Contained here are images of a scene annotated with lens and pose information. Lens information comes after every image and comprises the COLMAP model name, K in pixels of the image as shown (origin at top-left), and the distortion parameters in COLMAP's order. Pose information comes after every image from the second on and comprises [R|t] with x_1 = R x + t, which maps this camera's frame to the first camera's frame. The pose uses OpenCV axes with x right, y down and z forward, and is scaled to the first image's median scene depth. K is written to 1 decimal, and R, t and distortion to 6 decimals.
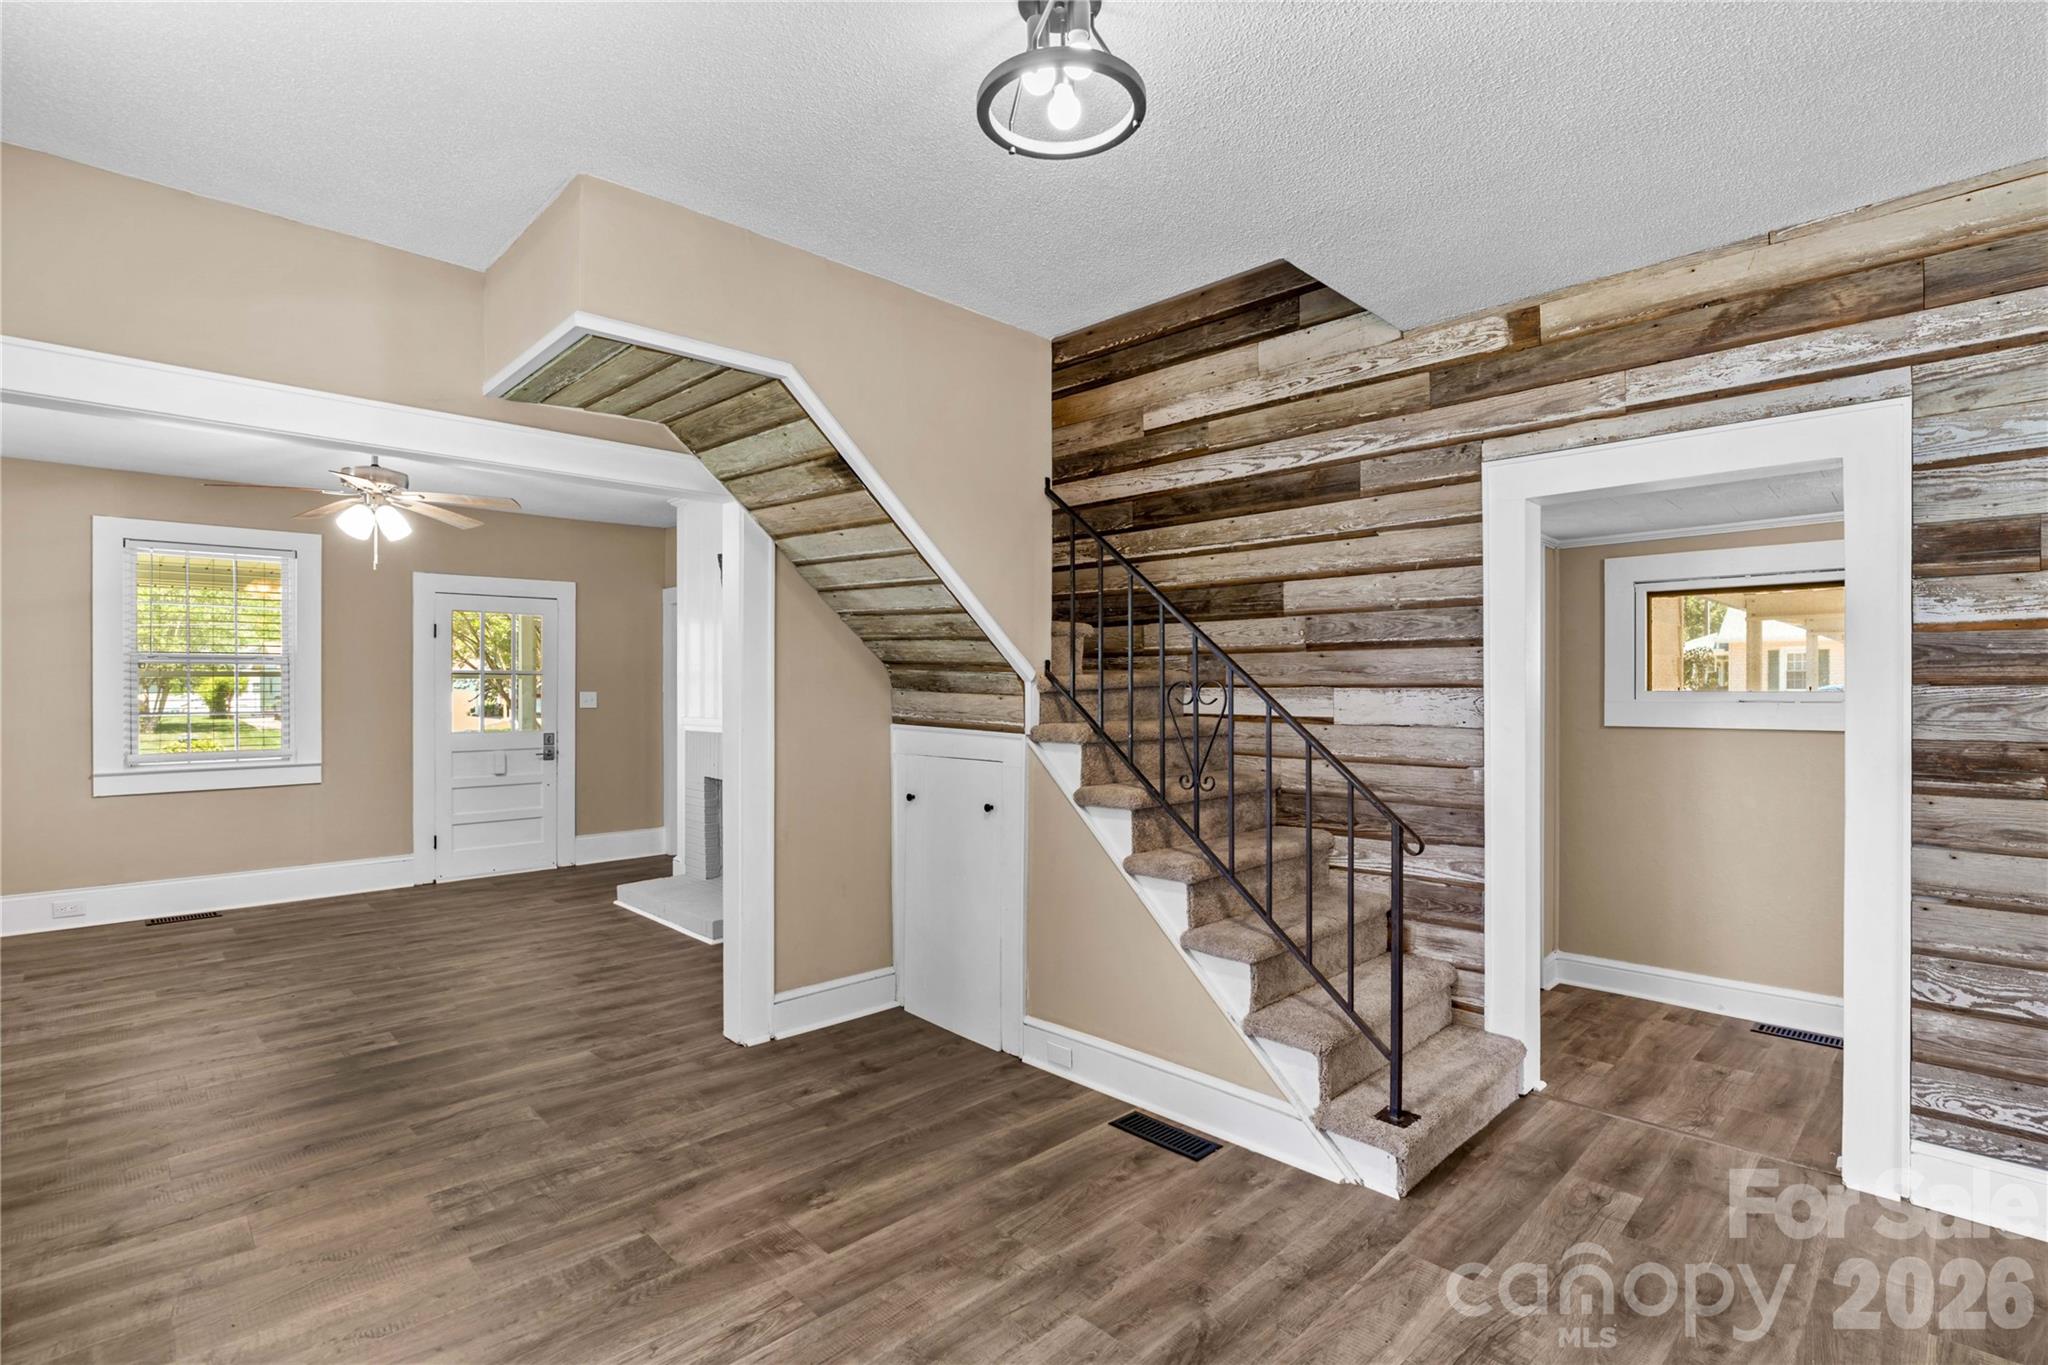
lens RADIAL K [[952.7, 0, 1012.7], [0, 952.7, 686.2], [0, 0, 1]] dist [-0.015473, 0.000881]
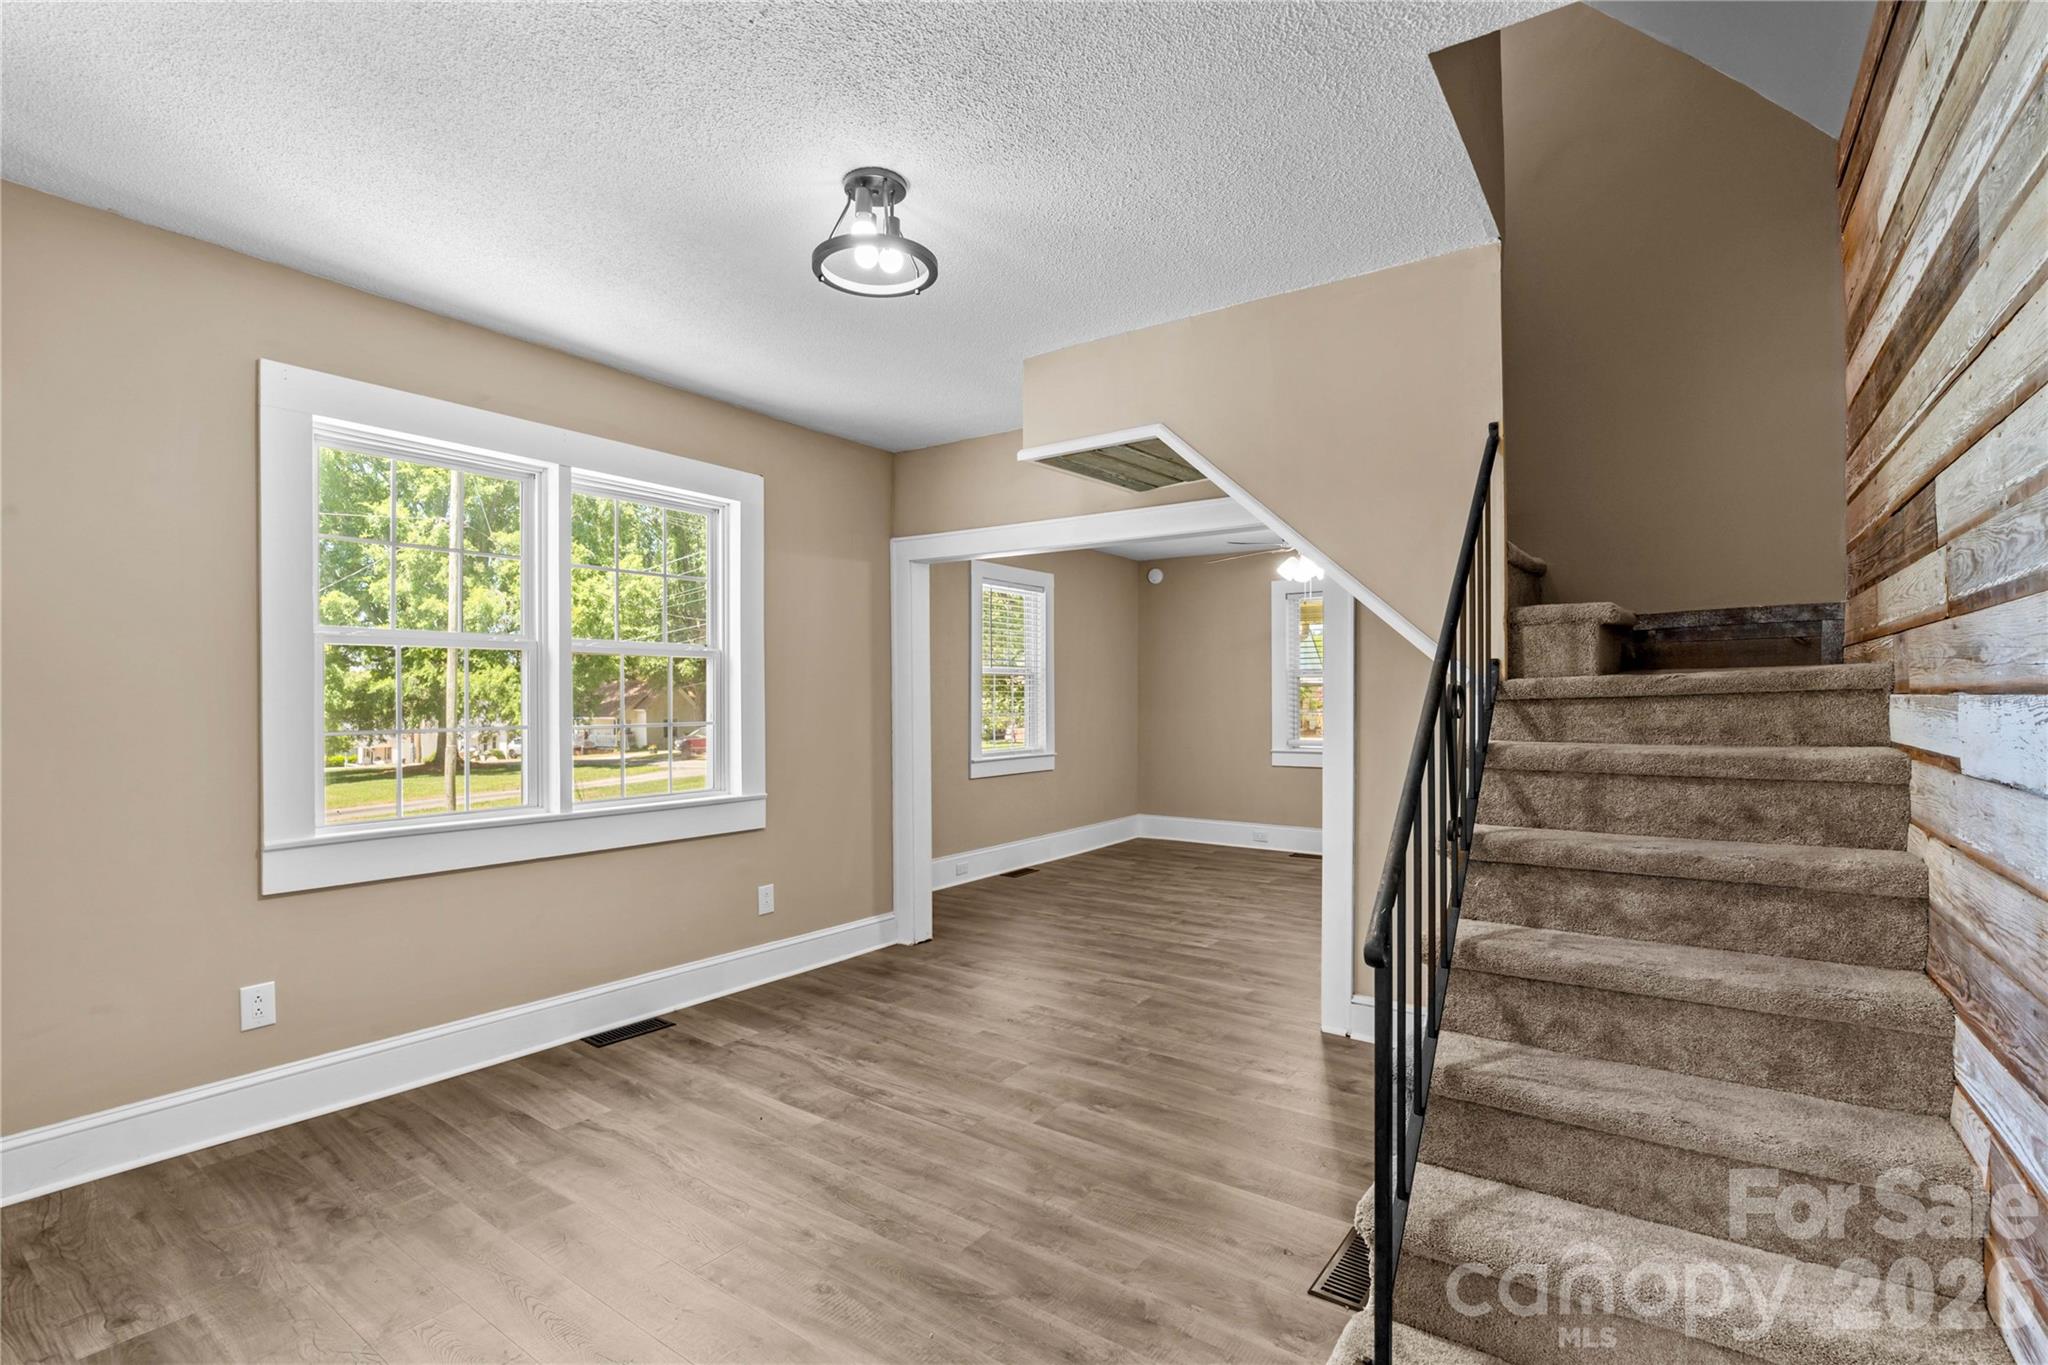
lens RADIAL K [[970.1, 0, 1034.7], [0, 970.1, 685.5], [0, 0, 1]] dist [0.010860, 0.000039]
pose [[0.192526, -0.008550, -0.981255, 0.722869], [0.001109, 0.999963, -0.008496, 0.001115], [0.981291, 0.000547, 0.192528, 0.470882]]
